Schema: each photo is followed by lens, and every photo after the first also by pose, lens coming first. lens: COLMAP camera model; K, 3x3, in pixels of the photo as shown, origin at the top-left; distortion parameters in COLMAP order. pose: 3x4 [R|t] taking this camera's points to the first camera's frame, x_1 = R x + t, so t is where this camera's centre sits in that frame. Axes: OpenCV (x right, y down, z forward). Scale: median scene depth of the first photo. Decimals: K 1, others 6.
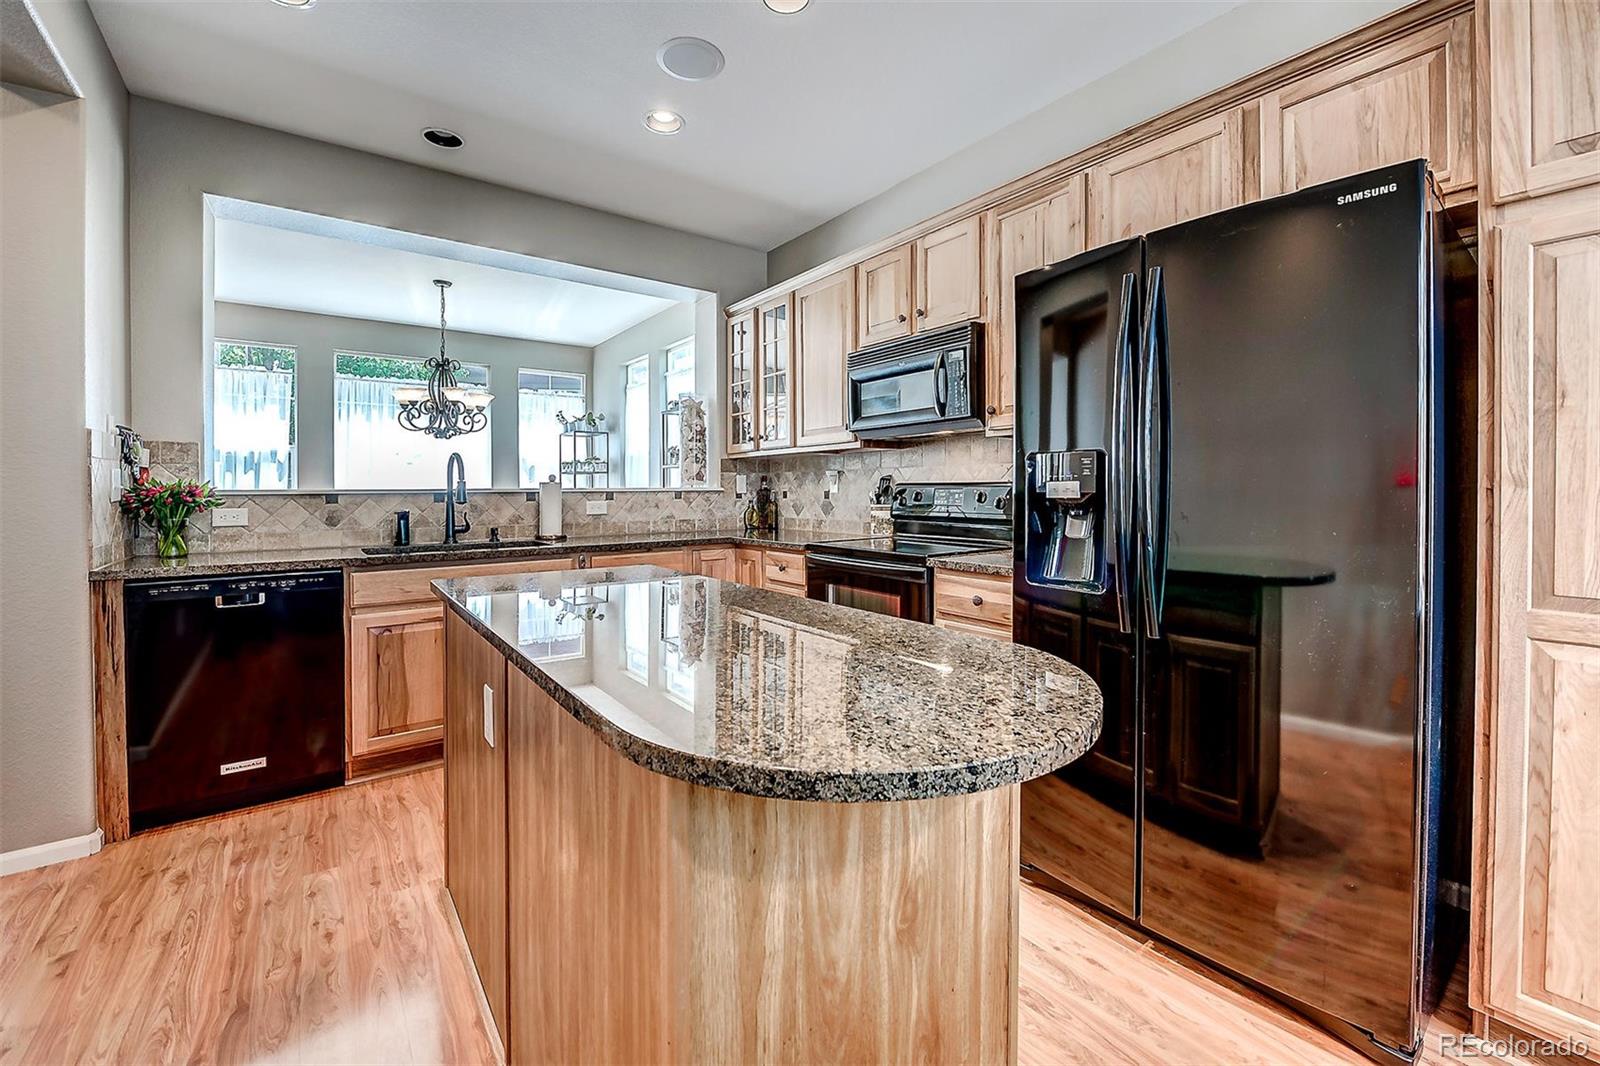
lens RADIAL K [[644.1, 0, 693.6], [0, 644.1, 495.2], [0, 0, 1]] dist [-0.008594, -0.001801]
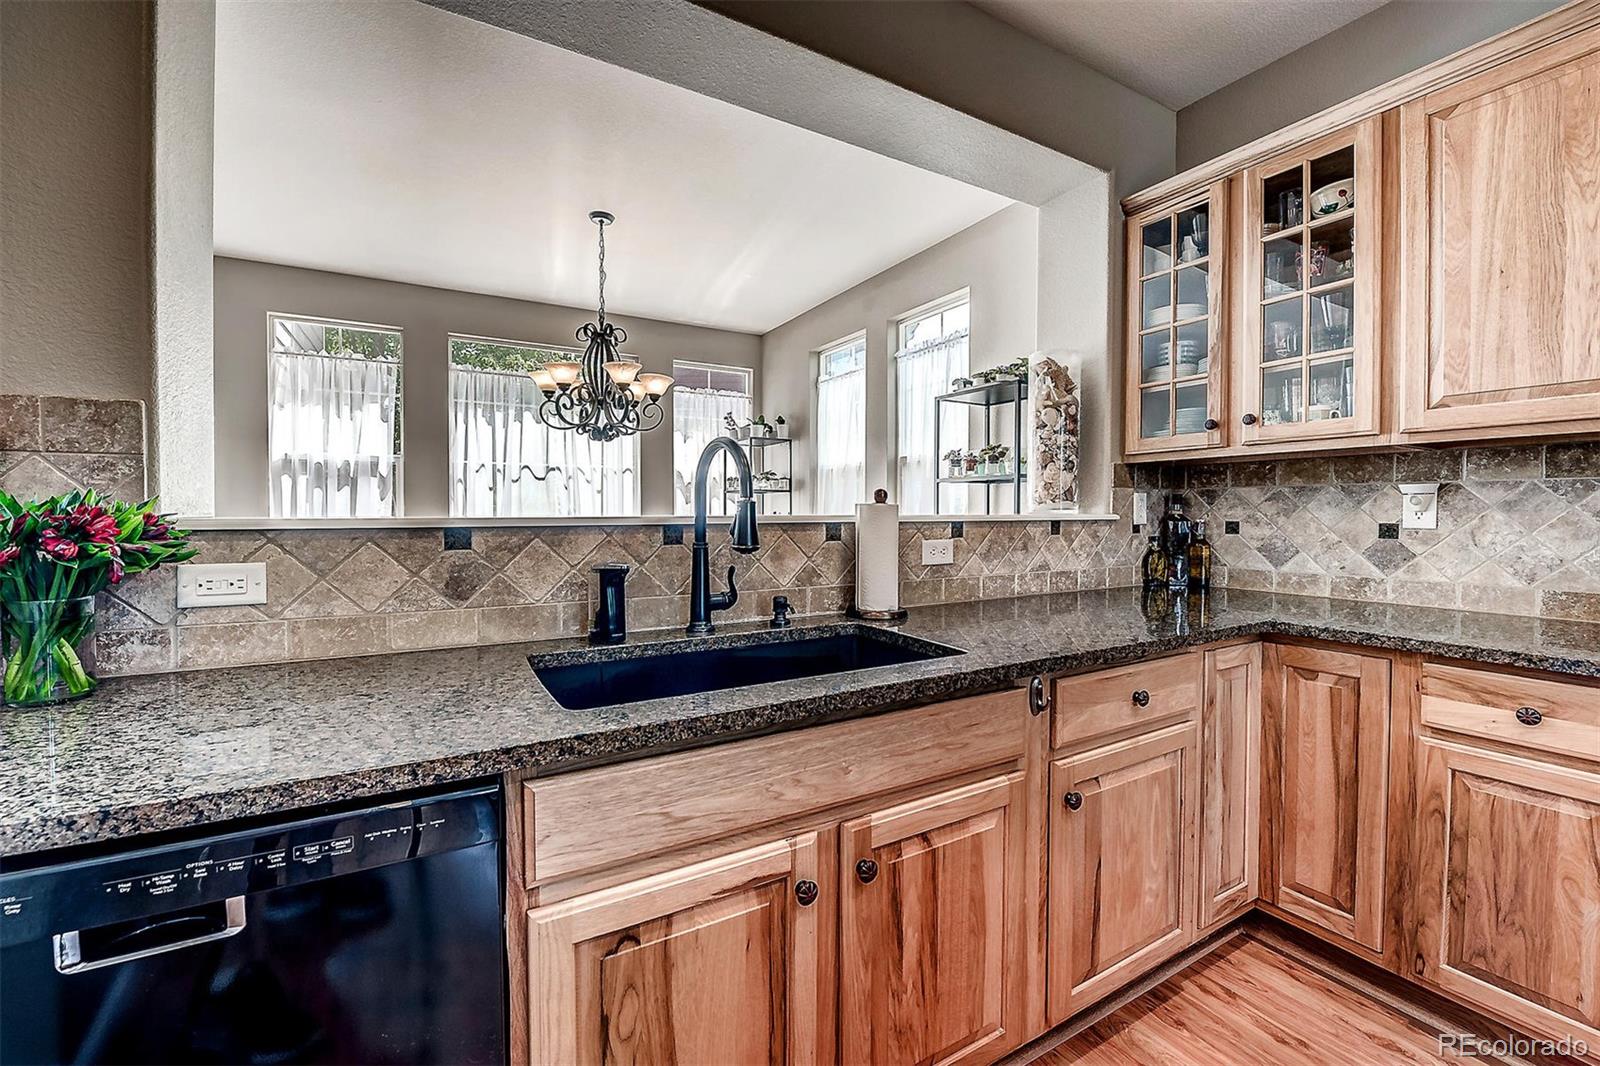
lens RADIAL K [[644.1, 0, 751.9], [0, 644.1, 524.8], [0, 0, 1]] dist [-0.008594, -0.001801]
pose [[0.997925, 0.007195, -0.063982, -0.240402], [-0.006394, 0.999899, 0.012712, -0.007865], [0.064067, -0.012277, 0.997870, 0.411660]]
